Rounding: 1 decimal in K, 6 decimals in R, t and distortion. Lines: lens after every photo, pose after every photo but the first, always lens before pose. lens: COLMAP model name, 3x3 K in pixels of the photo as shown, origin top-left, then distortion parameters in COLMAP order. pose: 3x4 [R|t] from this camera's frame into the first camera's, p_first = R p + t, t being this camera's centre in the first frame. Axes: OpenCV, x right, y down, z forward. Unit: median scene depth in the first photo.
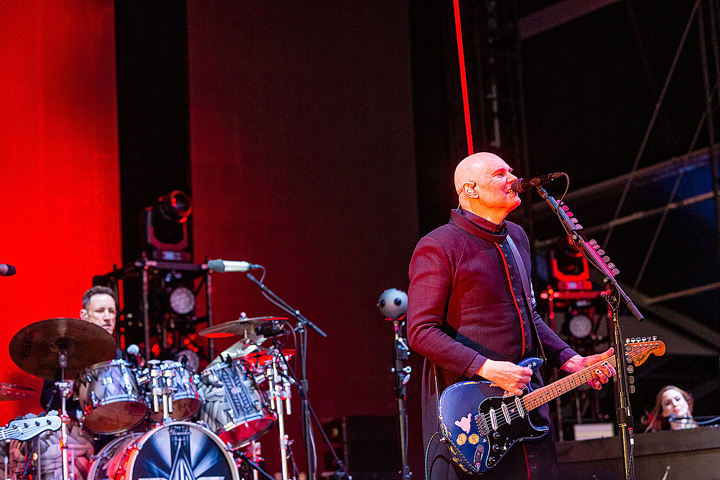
lens RADIAL K [[1973.6, 0, 360.0], [0, 1973.6, 240.0], [0, 0, 1]] dist [0.013630, -1.142229]
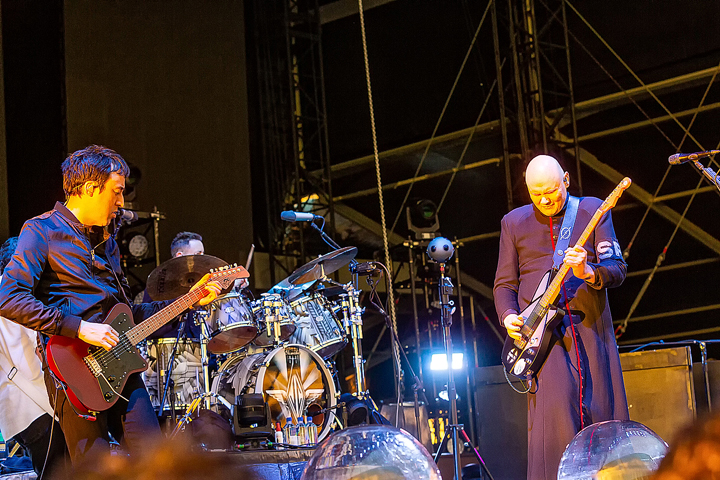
lens RADIAL K [[1734.0, 0, 360.0], [0, 1734.0, 240.0], [0, 0, 1]] dist [0.005401, -0.404719]
pose [[0.984346, 0.015061, 0.175605, -0.226473], [-0.019686, 0.999503, 0.024626, 0.001130], [-0.175147, -0.027697, 0.984153, -0.052121]]
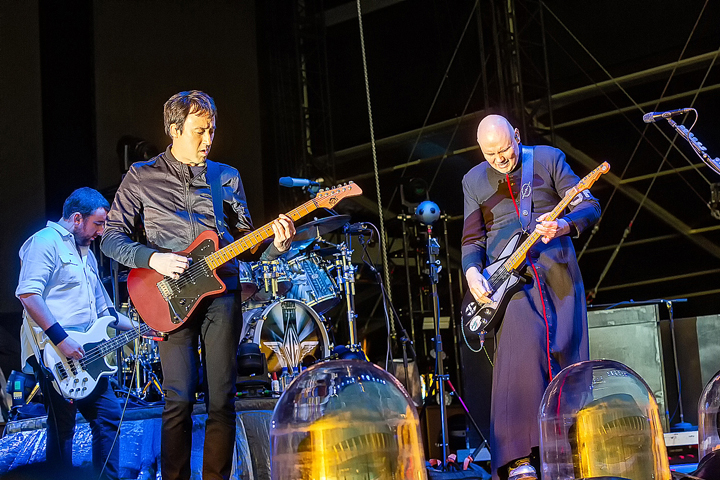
lens RADIAL K [[1500.1, 0, 360.0], [0, 1500.1, 240.0], [0, 0, 1]] dist [-0.061387, -0.132899]
pose [[0.984822, 0.013871, 0.173014, -0.205232], [-0.020173, 0.999194, 0.034717, 0.017332], [-0.172393, -0.037680, 0.984307, 0.021488]]
